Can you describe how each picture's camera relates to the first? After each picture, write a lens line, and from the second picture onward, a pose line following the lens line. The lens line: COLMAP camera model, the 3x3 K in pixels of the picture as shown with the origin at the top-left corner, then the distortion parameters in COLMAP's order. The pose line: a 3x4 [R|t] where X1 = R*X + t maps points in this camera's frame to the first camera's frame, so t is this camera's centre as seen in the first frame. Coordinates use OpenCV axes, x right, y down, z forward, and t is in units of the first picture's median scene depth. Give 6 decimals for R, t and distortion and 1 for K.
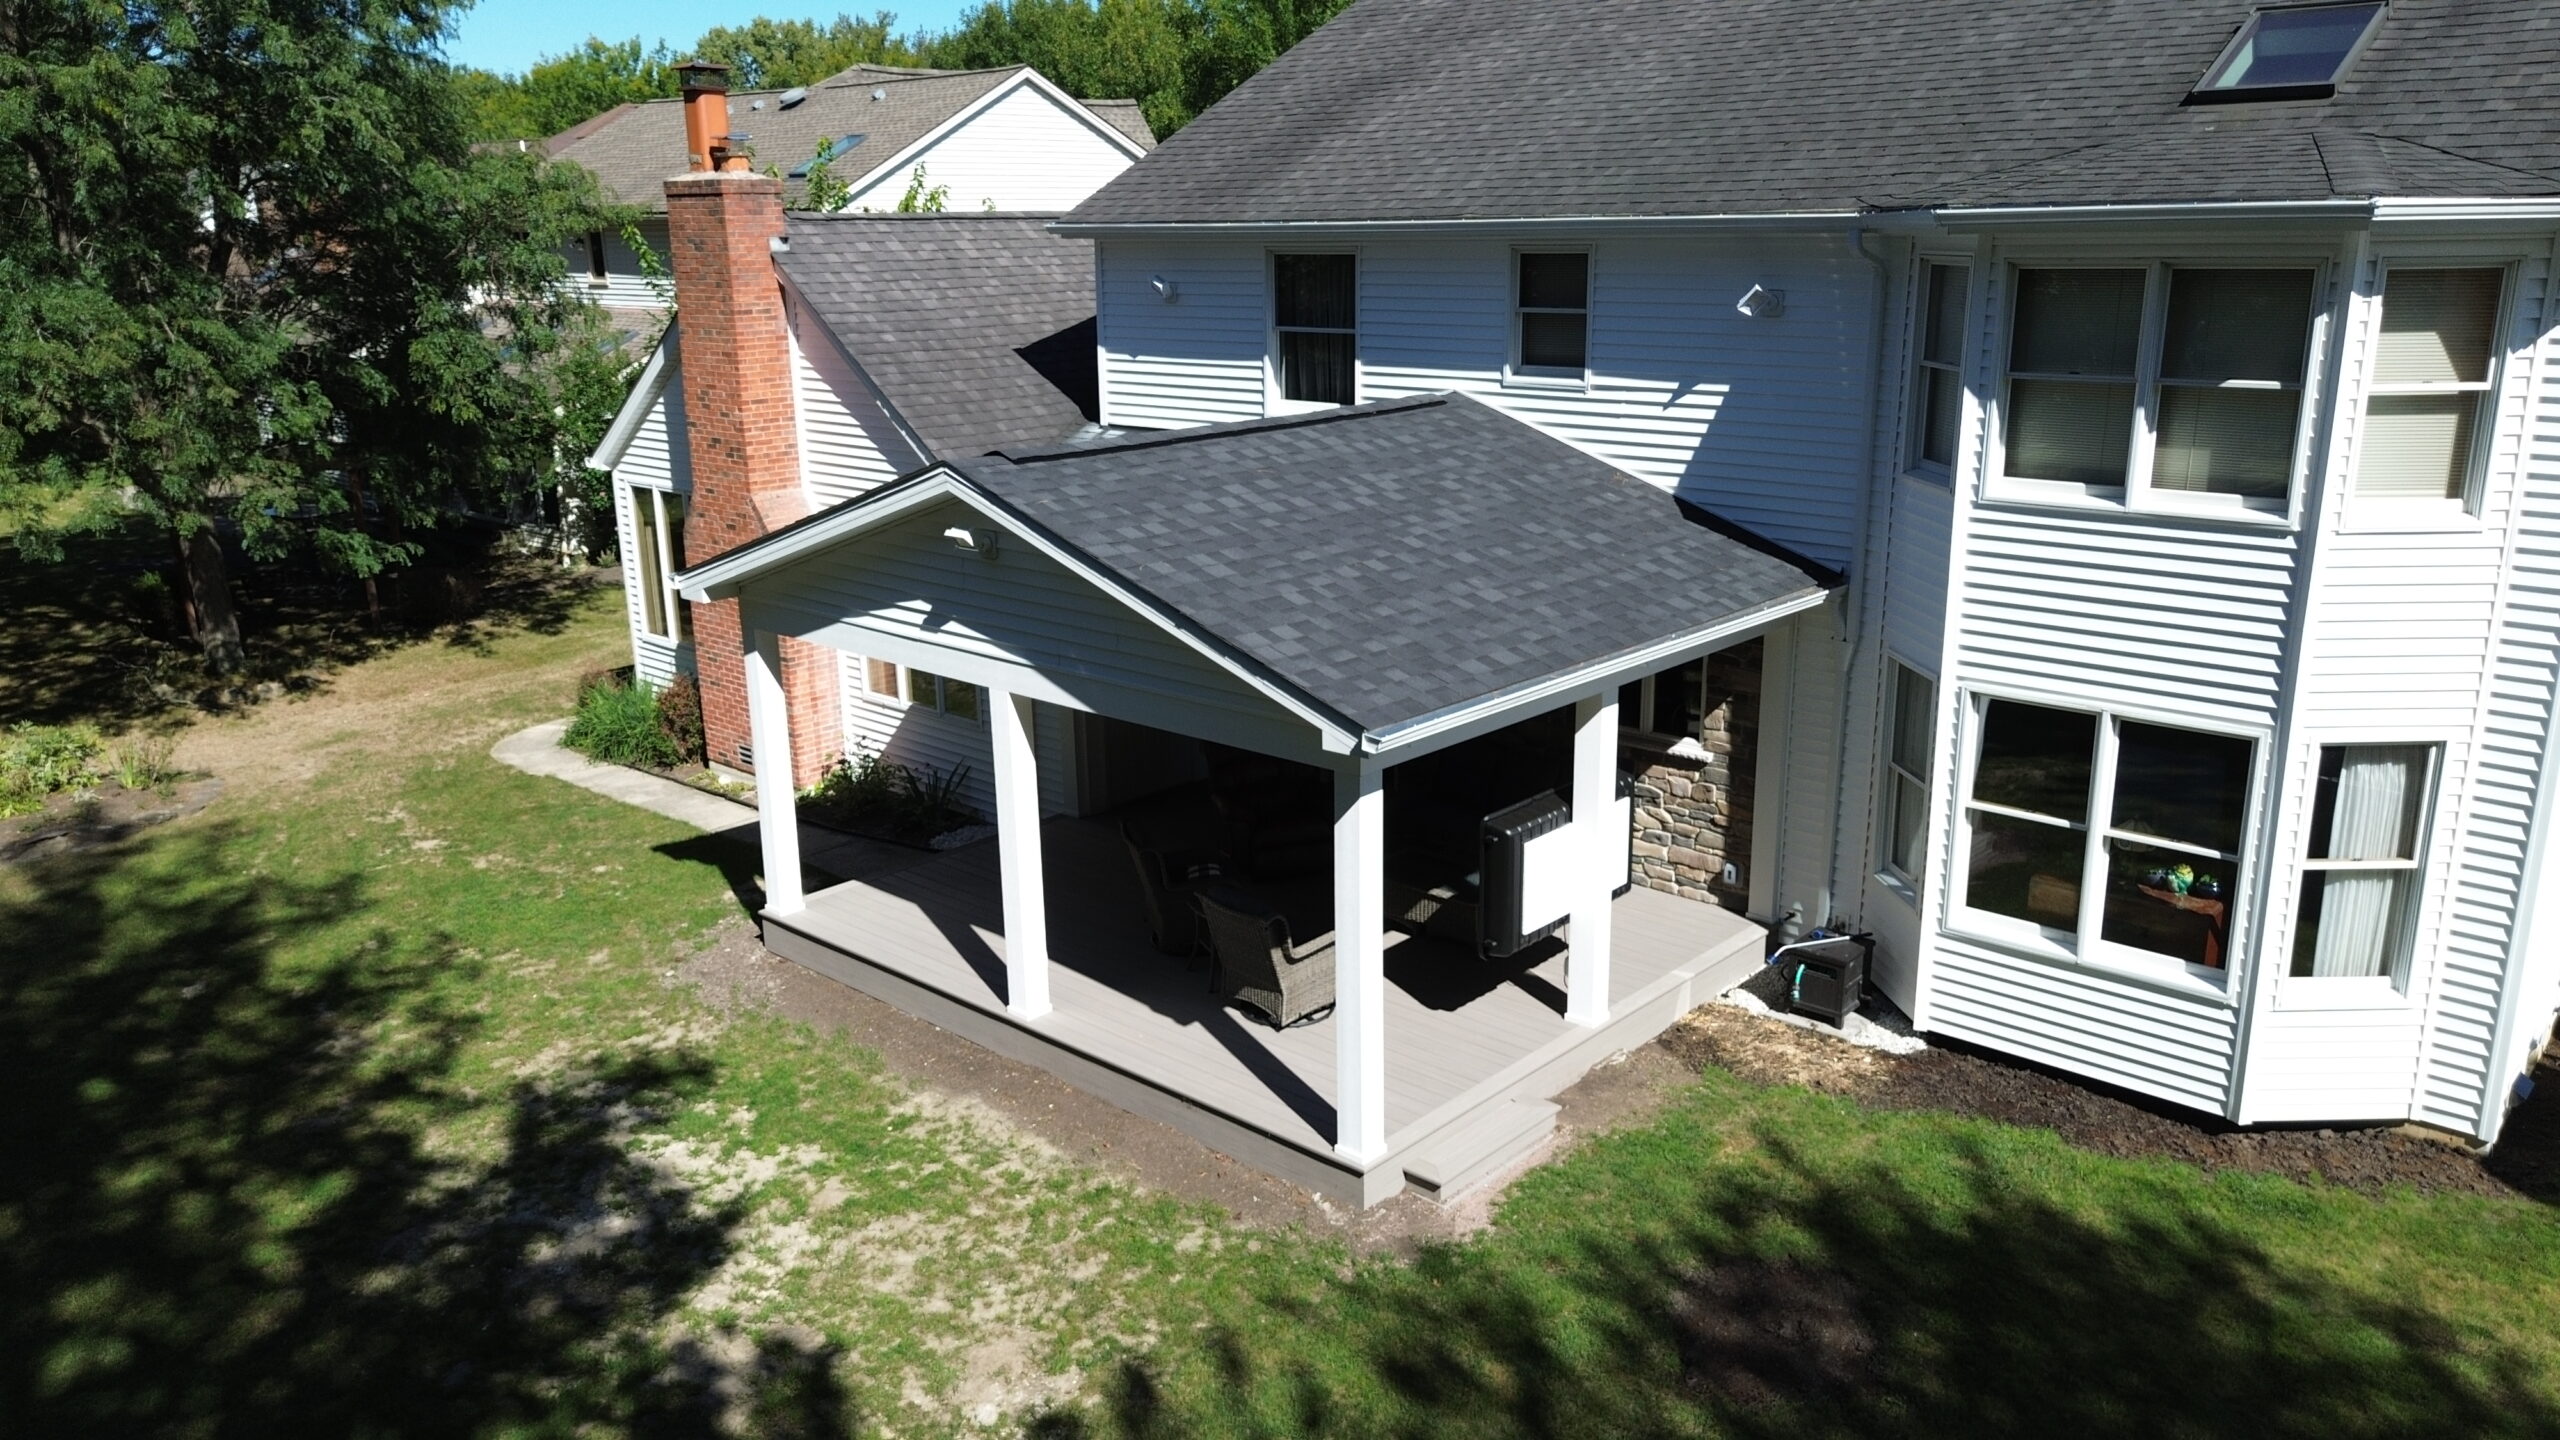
lens RADIAL K [[1811.5, 0, 1274.1], [0, 1811.5, 709.1], [0, 0, 1]] dist [0.072091, -0.063868]
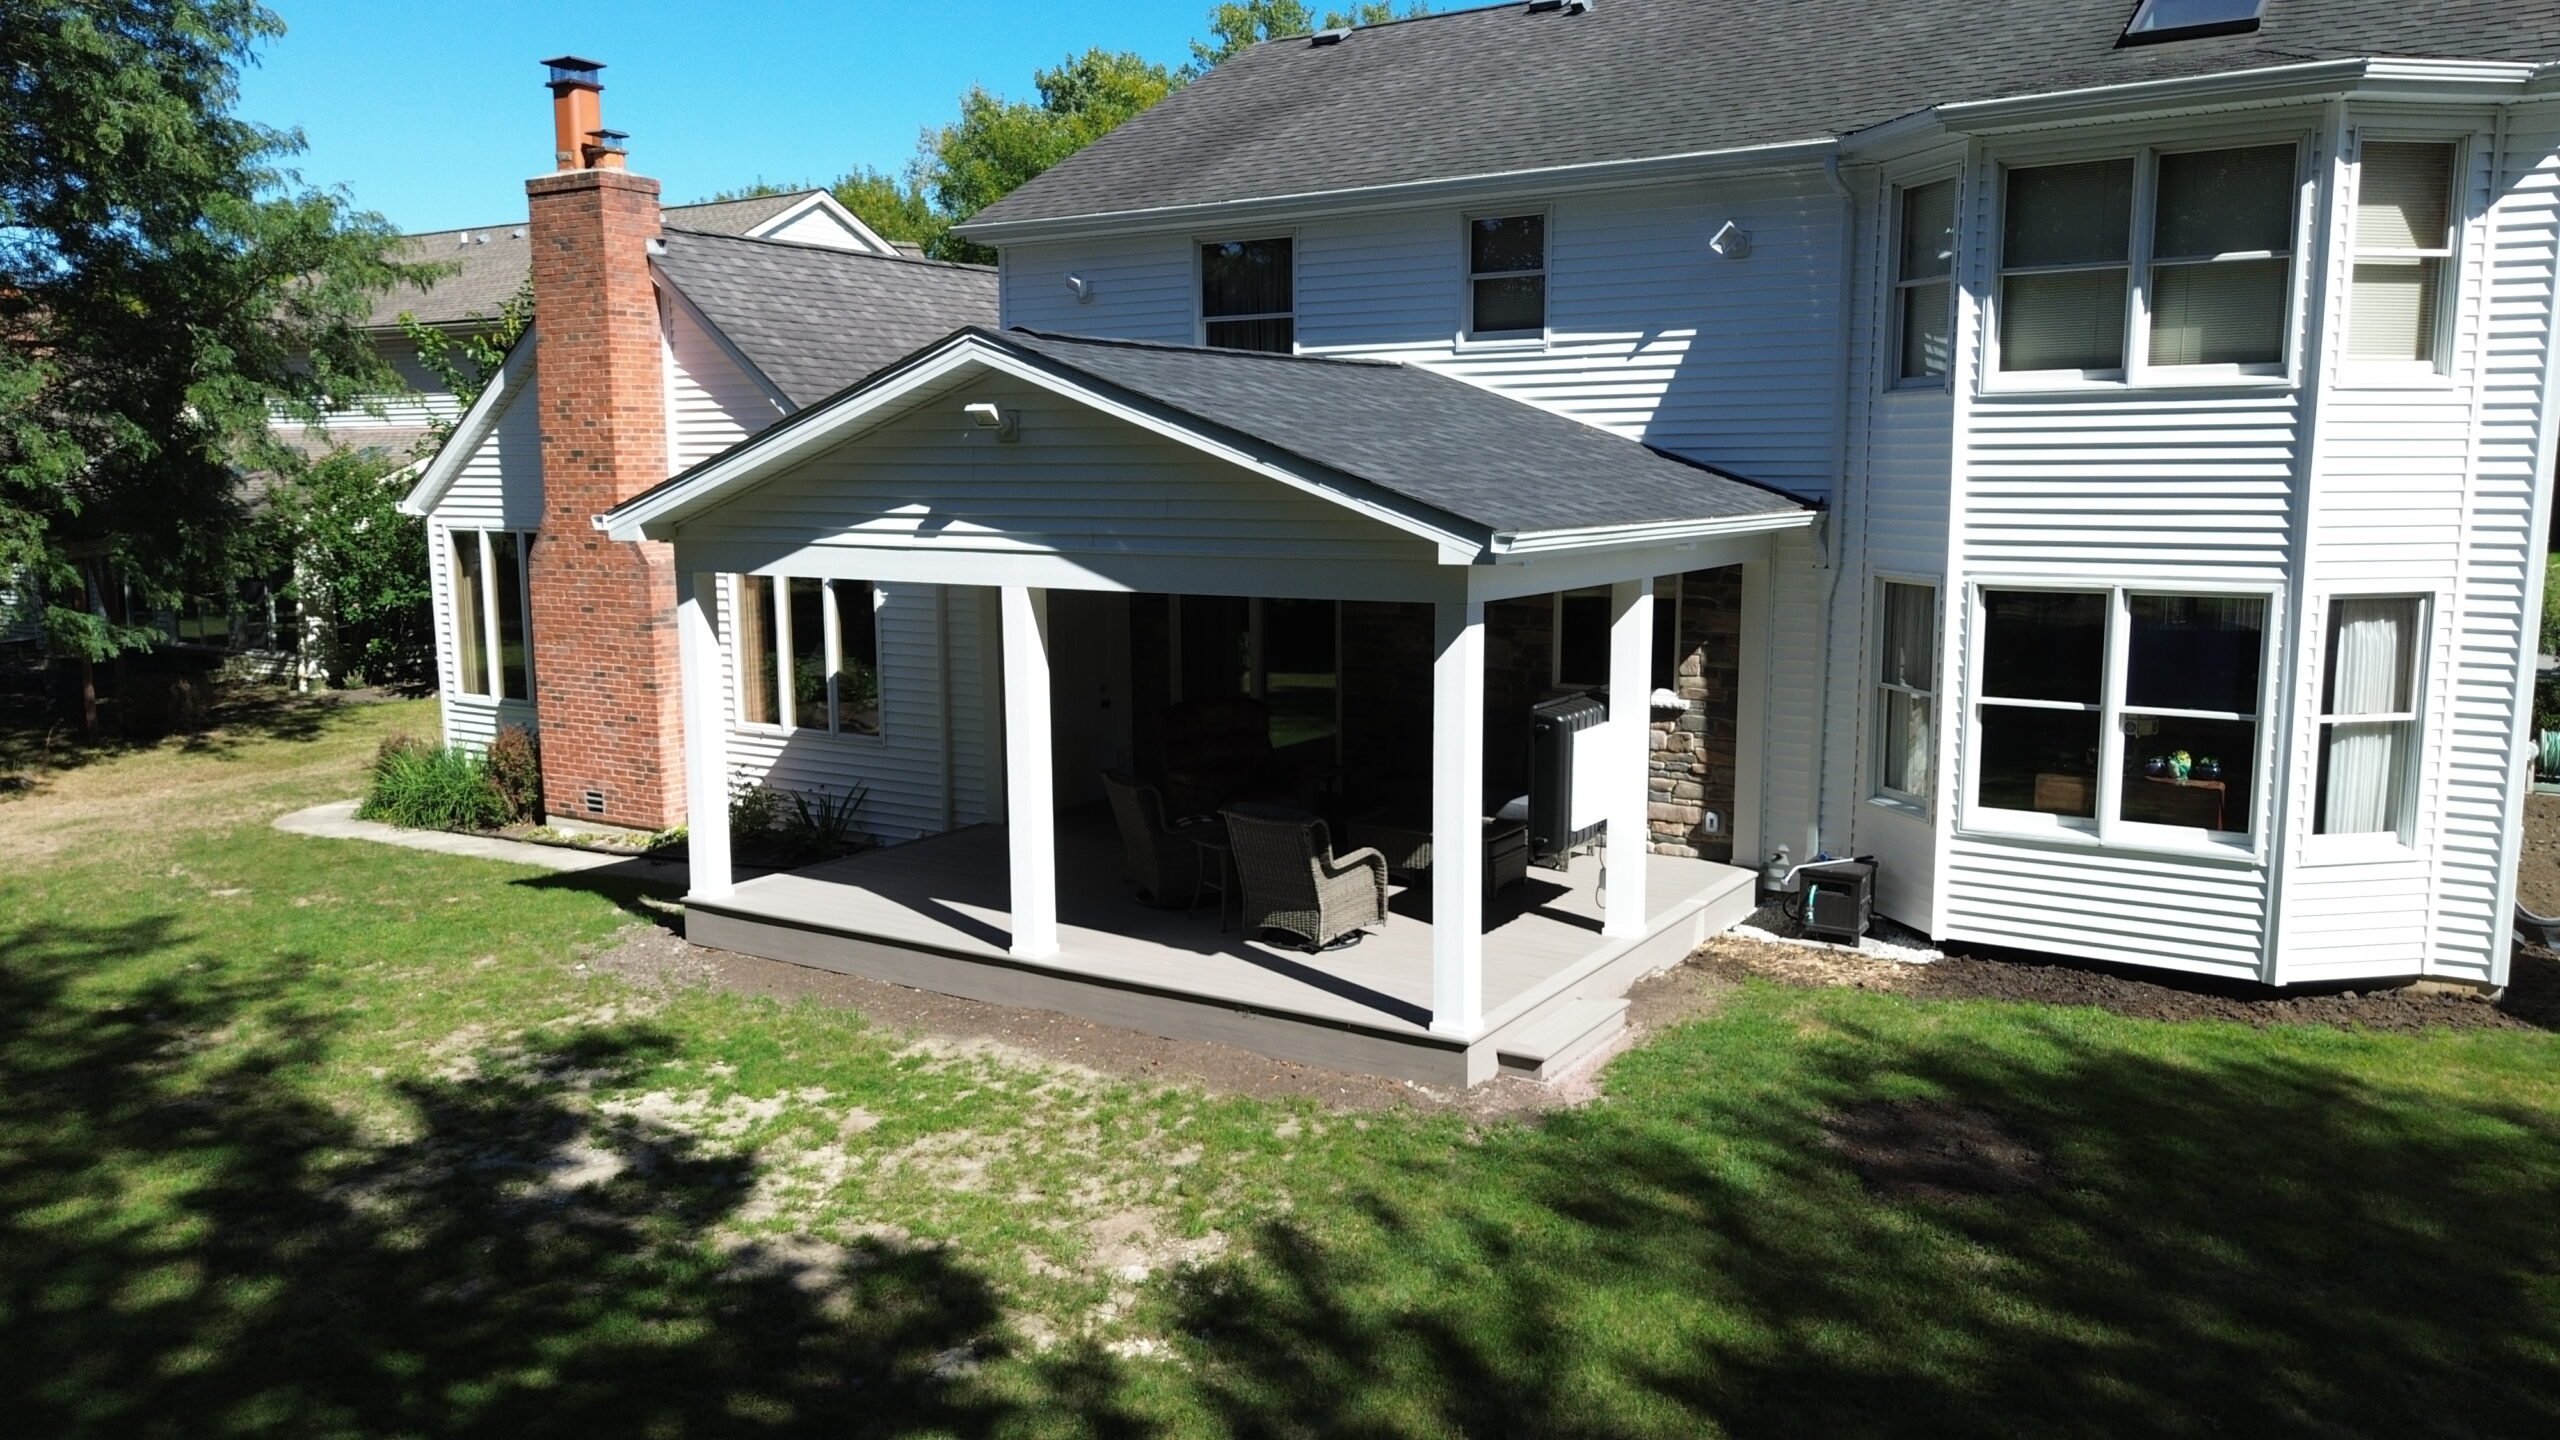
lens RADIAL K [[1811.5, 0, 1272.4], [0, 1811.5, 706.5], [0, 0, 1]] dist [0.072091, -0.063868]
pose [[0.985763, -0.011750, 0.167731, -0.172420], [0.033761, 0.991072, -0.128984, 0.169490], [-0.164718, 0.132810, 0.977358, 0.073244]]
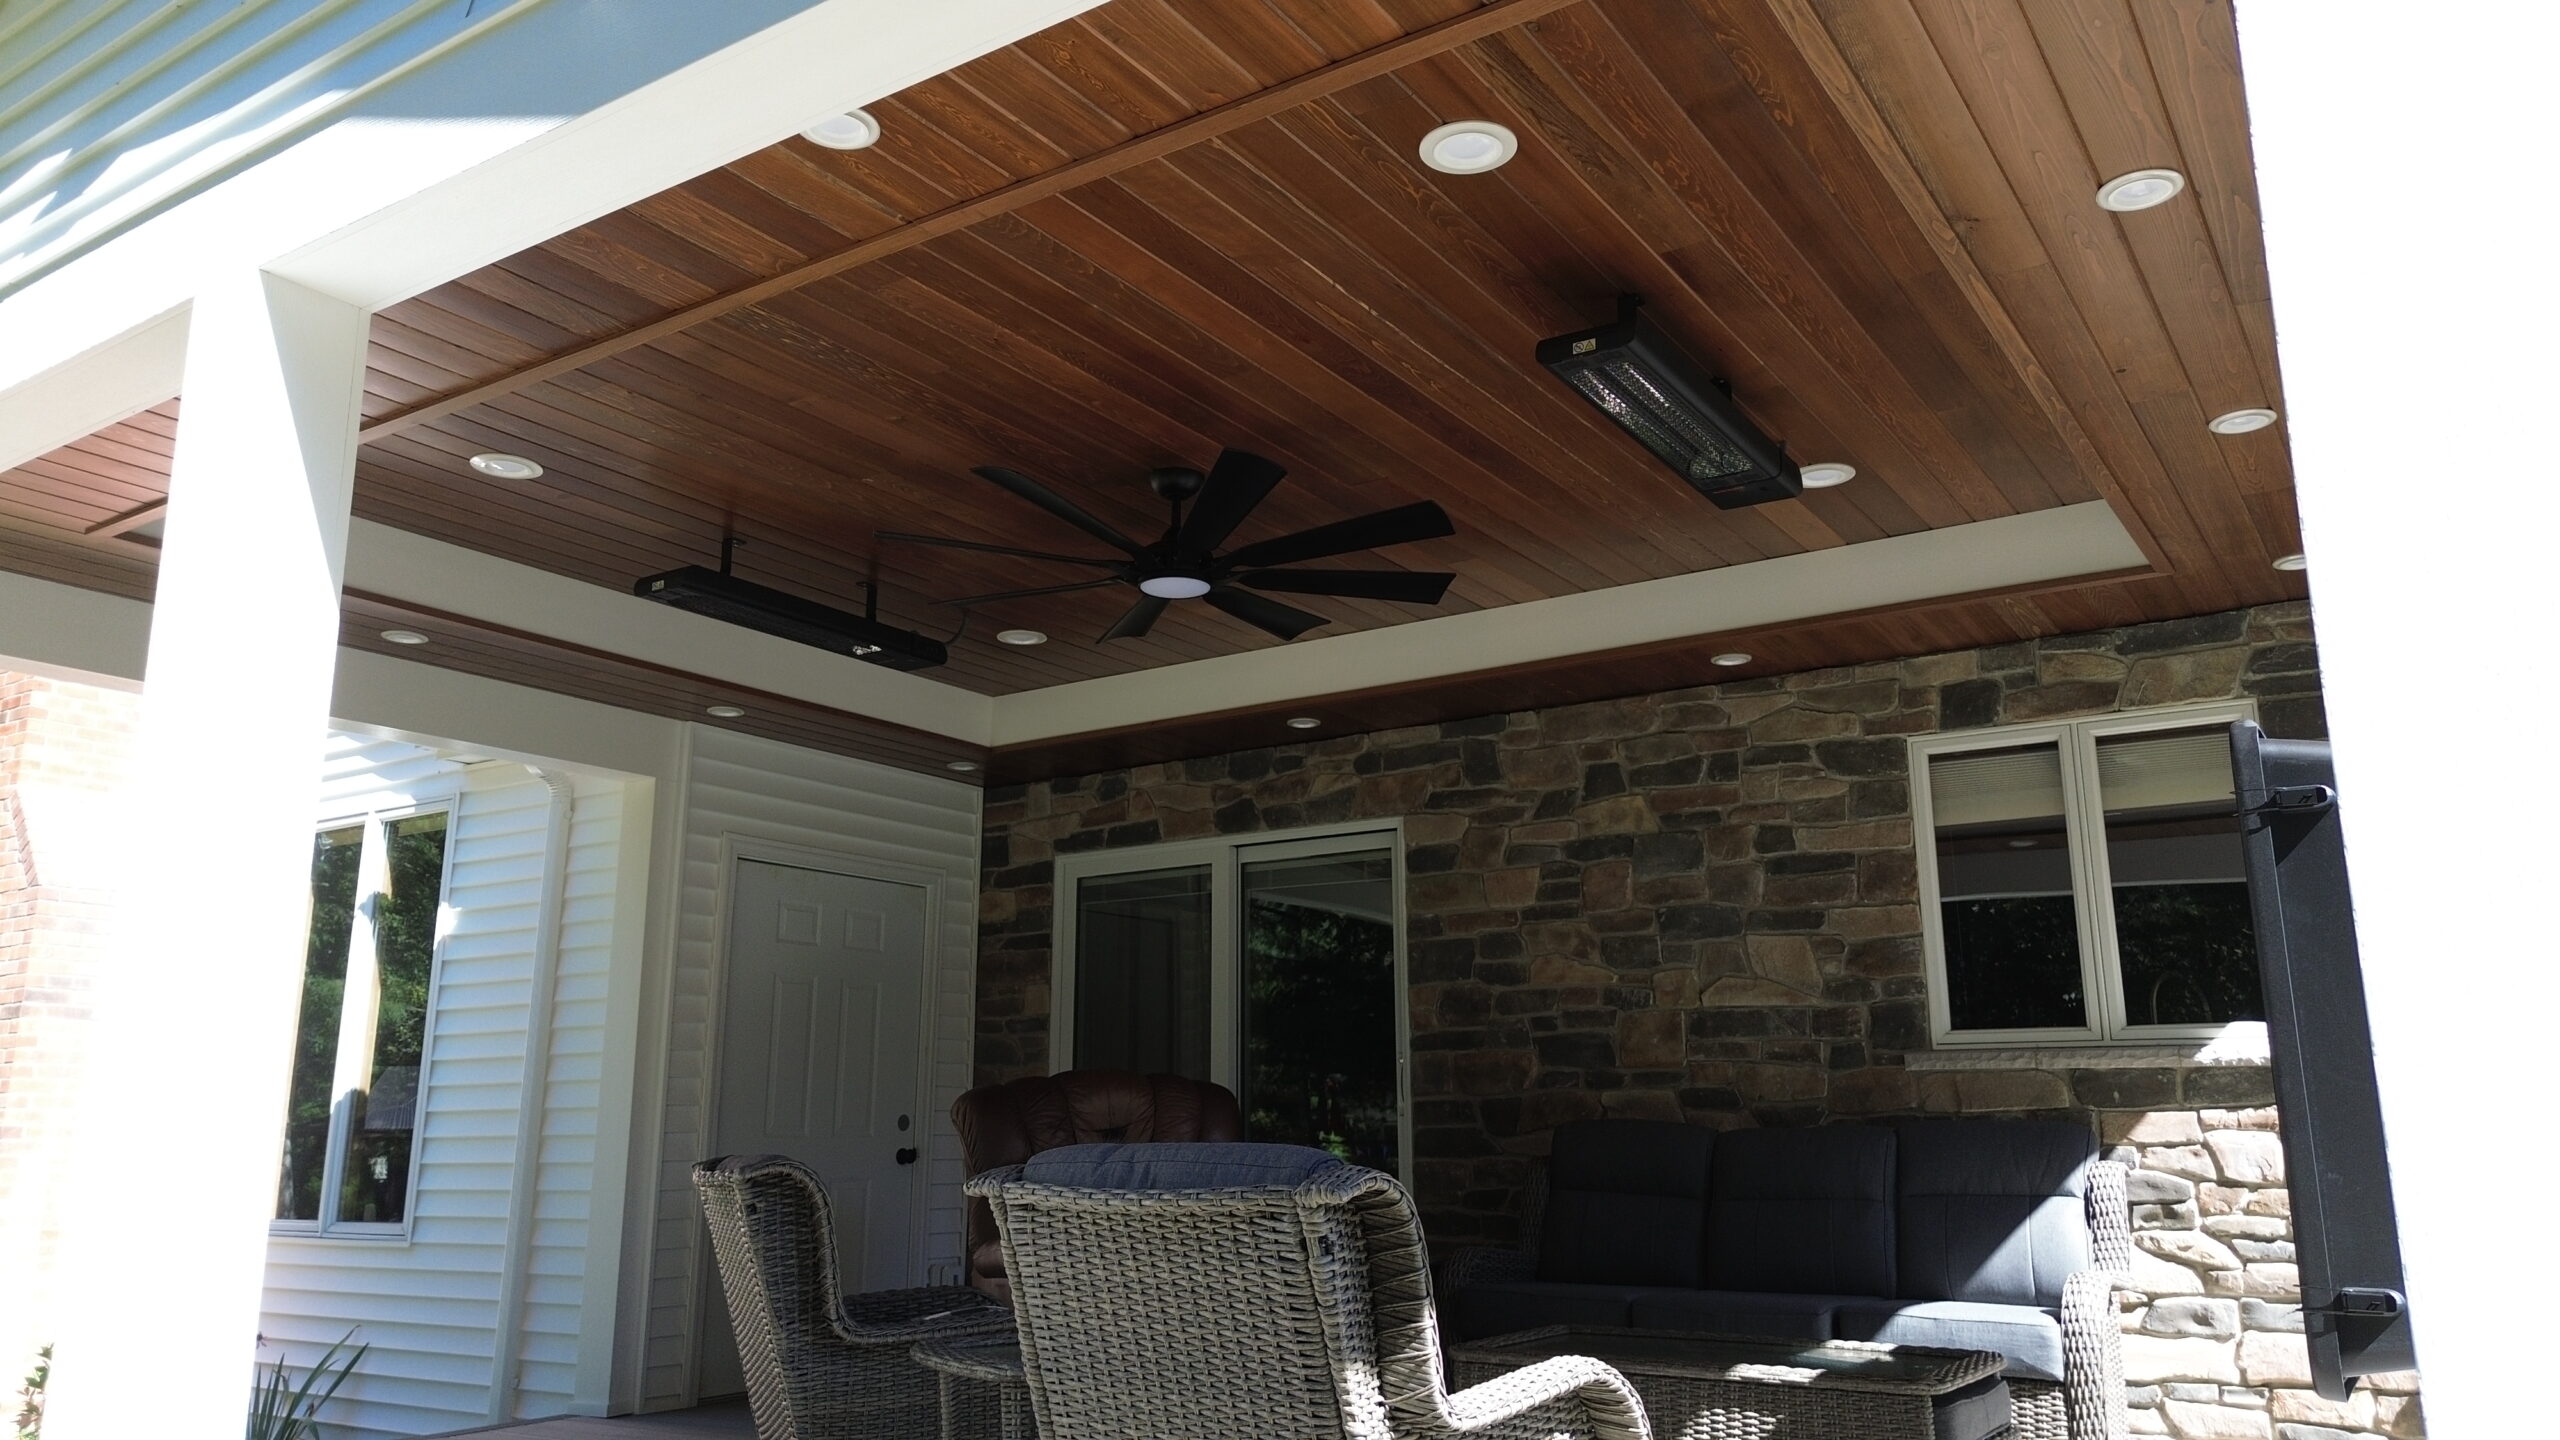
lens RADIAL K [[1811.5, 0, 1285.7], [0, 1811.5, 710.4], [0, 0, 1]] dist [0.072091, -0.063868]
pose [[0.987313, 0.050640, 0.150493, -0.041806], [0.027306, 0.879510, -0.475096, 0.160043], [-0.156419, 0.473178, 0.866969, 0.762086]]
